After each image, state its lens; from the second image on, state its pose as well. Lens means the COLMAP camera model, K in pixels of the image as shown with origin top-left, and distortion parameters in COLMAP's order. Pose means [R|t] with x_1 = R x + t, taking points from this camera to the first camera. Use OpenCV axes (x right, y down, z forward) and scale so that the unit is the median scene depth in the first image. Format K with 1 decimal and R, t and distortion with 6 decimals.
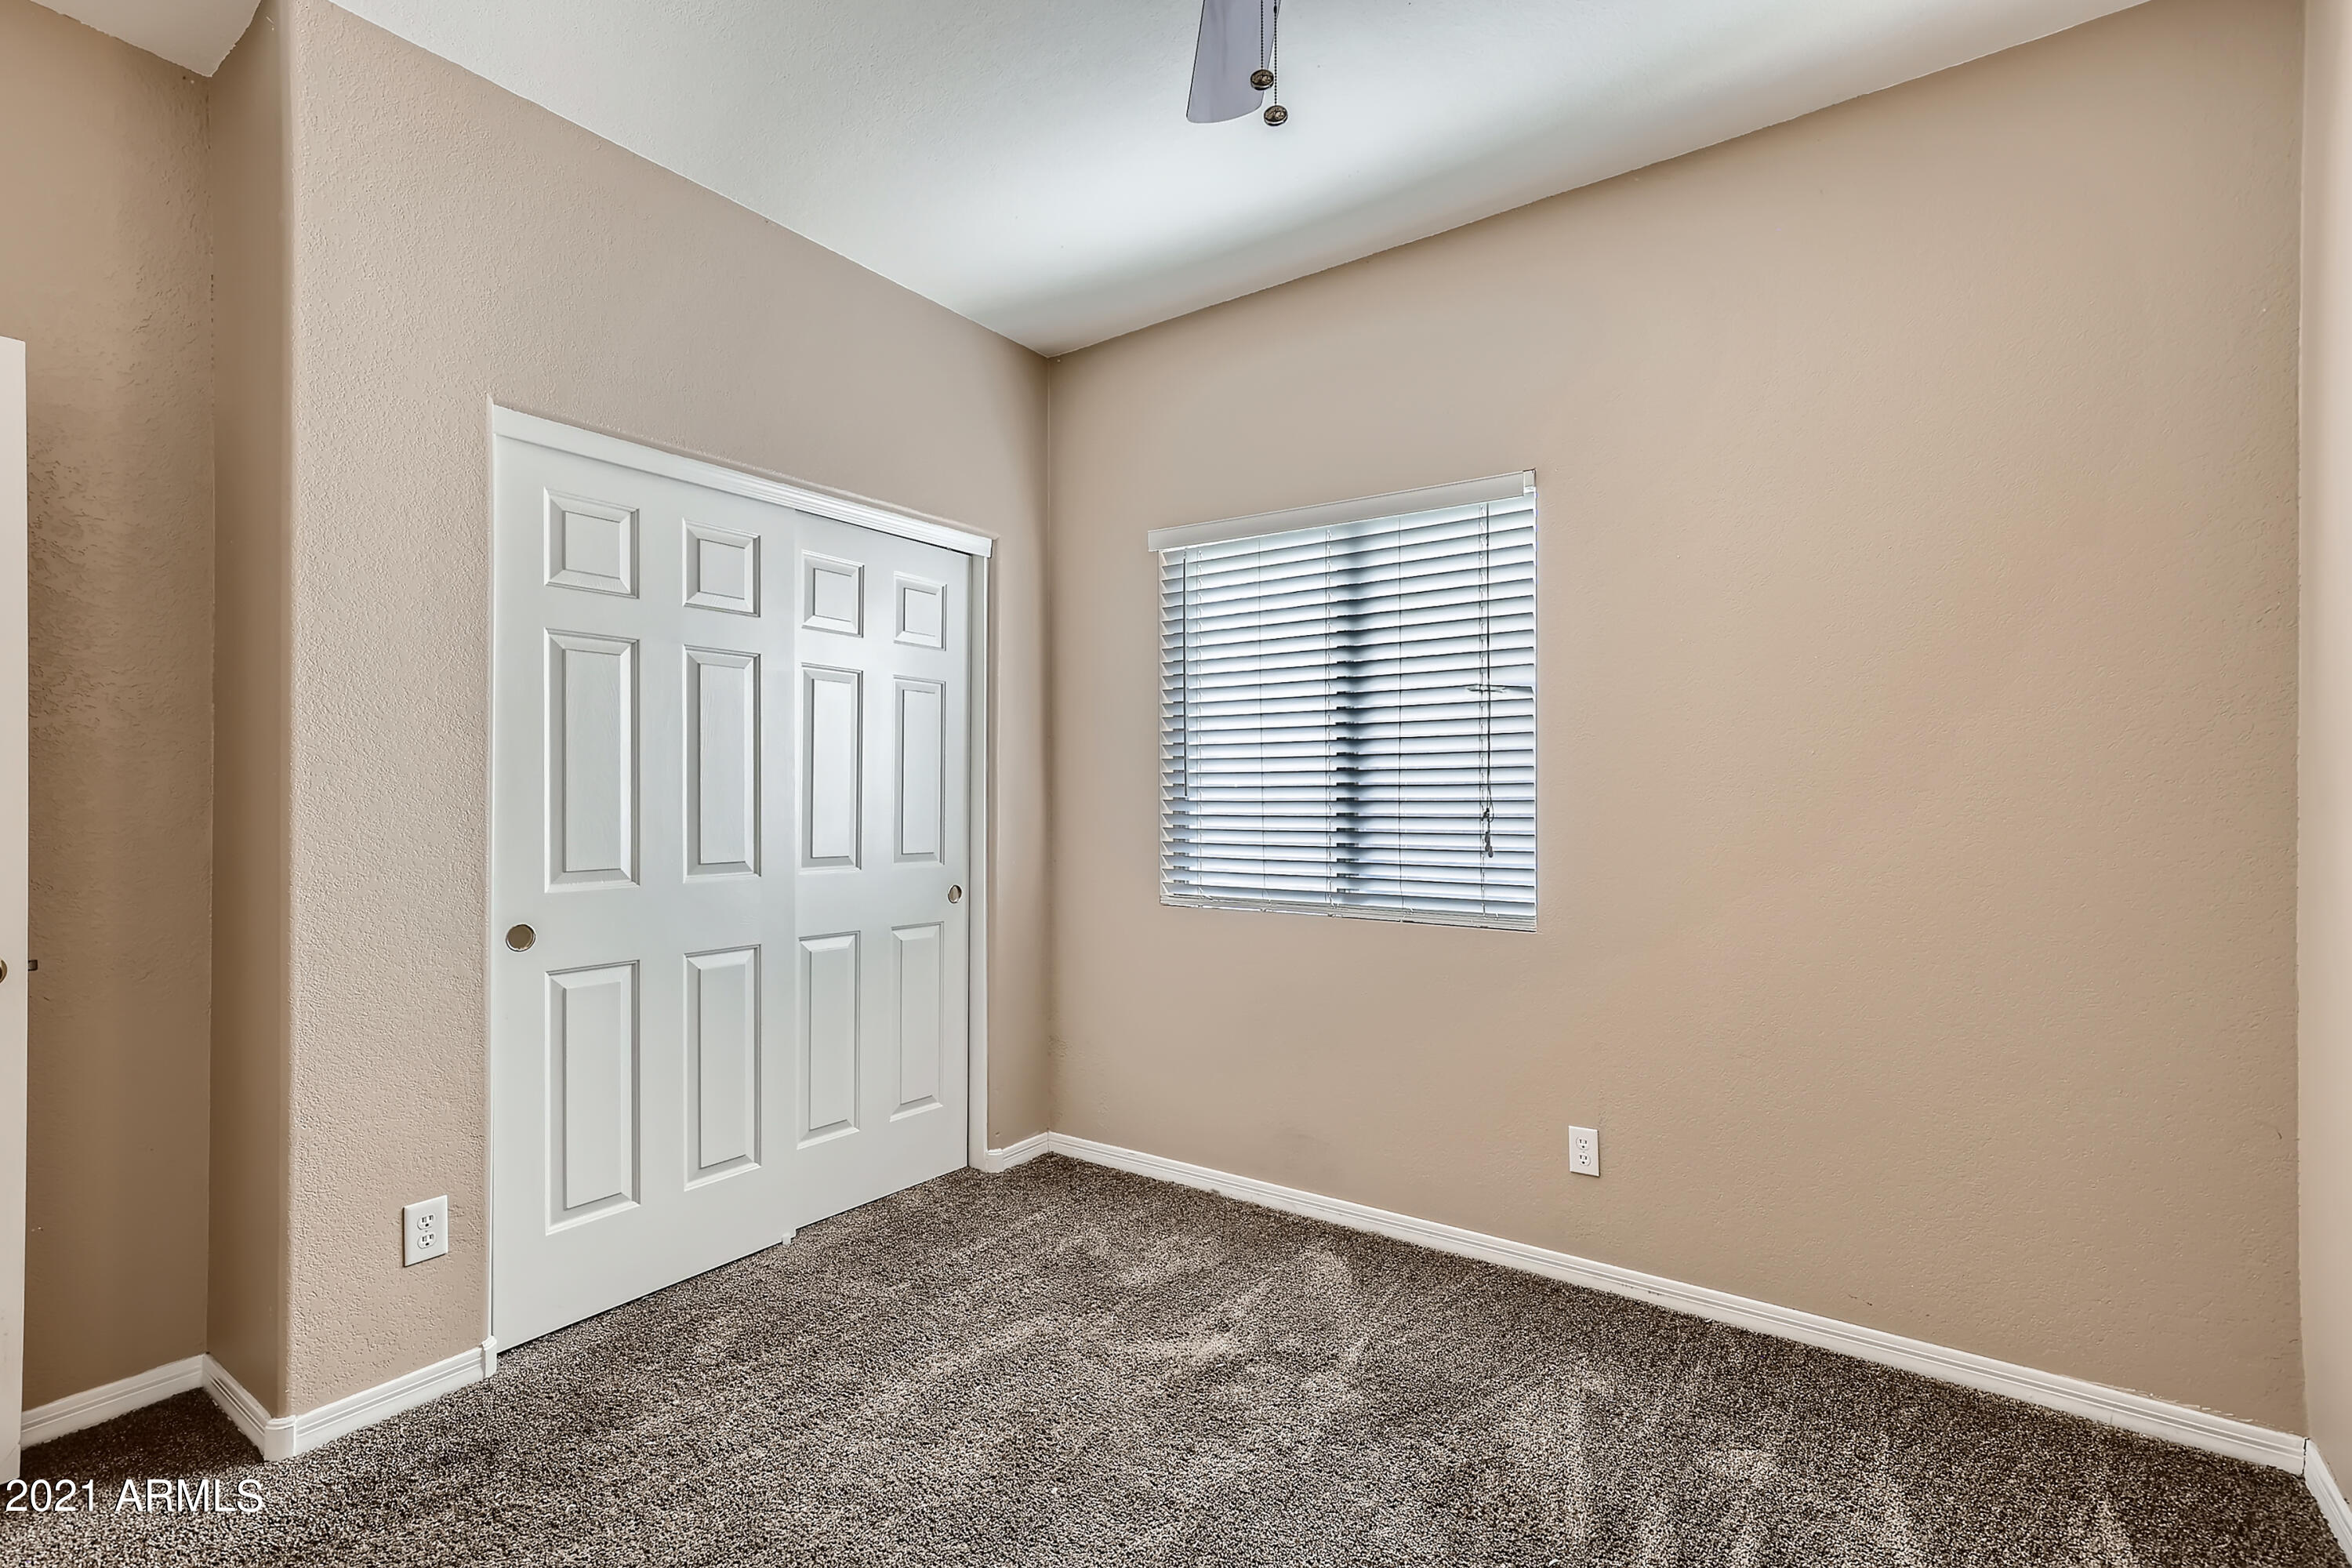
lens RADIAL K [[1060.5, 0, 1178.7], [0, 1060.5, 794.2], [0, 0, 1]] dist [0.002344, 0.001838]
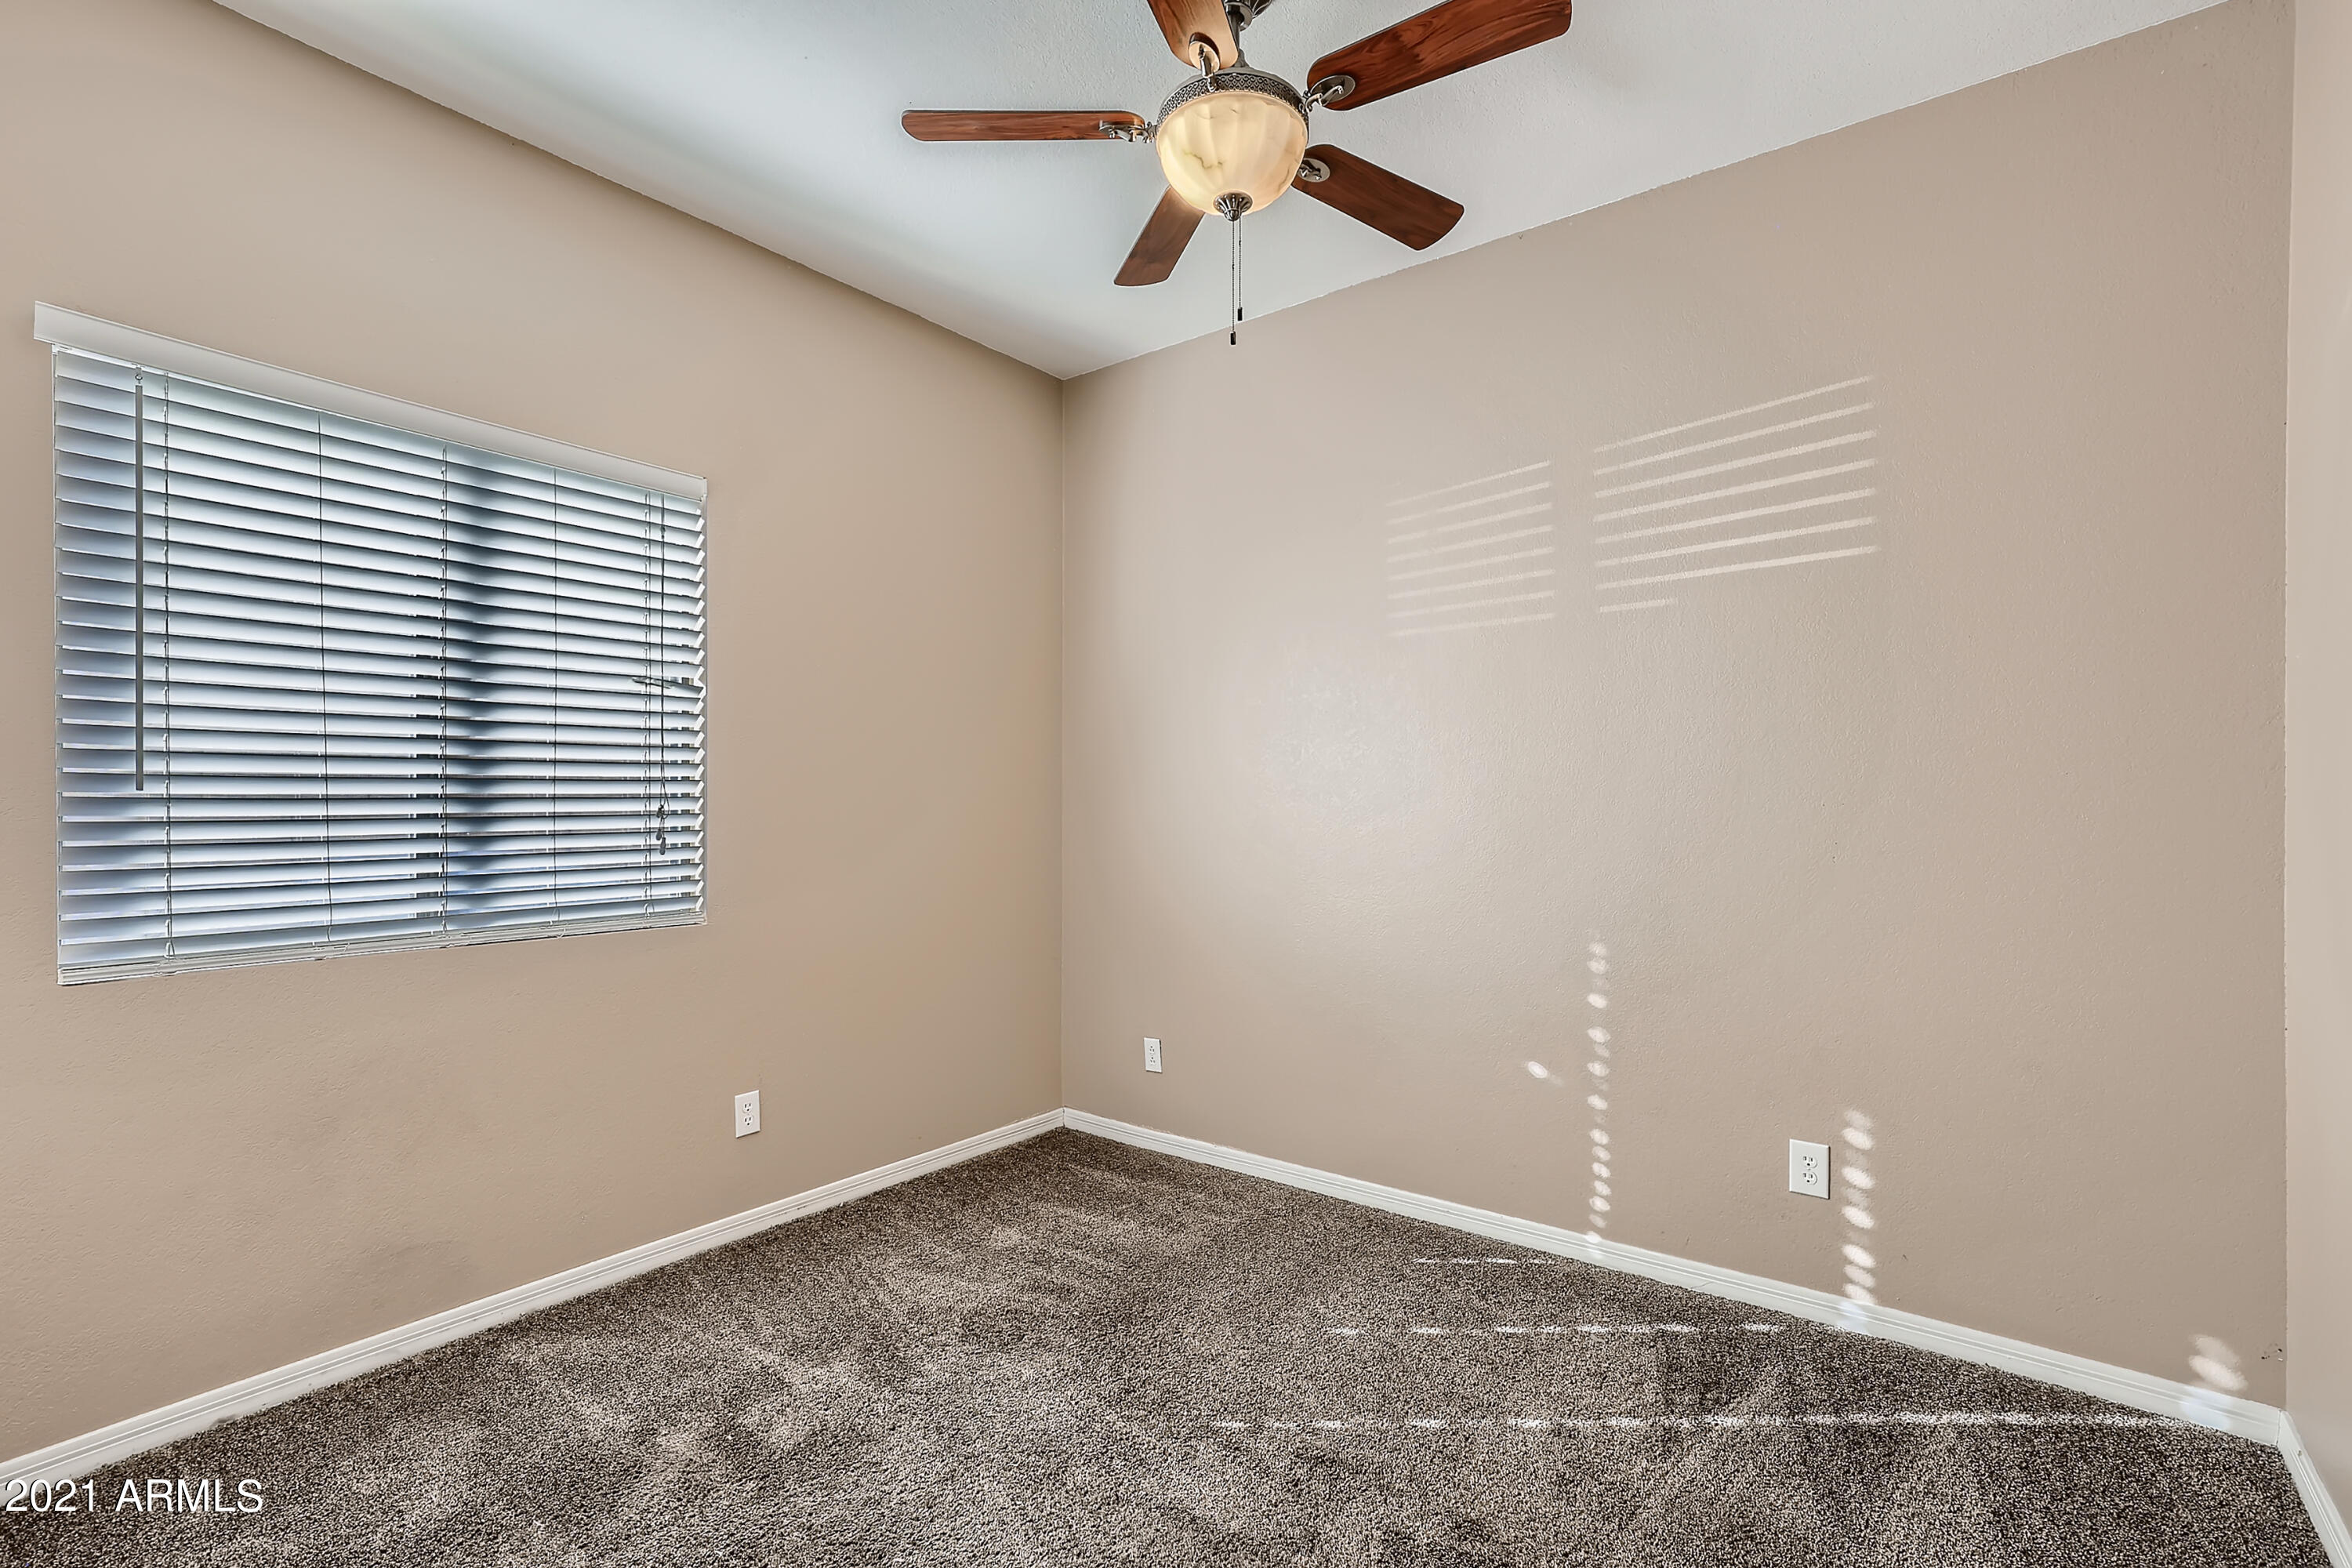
lens RADIAL K [[1060.5, 0, 1178.7], [0, 1060.5, 794.2], [0, 0, 1]] dist [0.002344, 0.001838]
pose [[0.044603, 0.002363, 0.999002, -0.705203], [-0.002795, 0.999994, -0.002241, 0.004911], [-0.999001, -0.002692, 0.044609, 0.505396]]
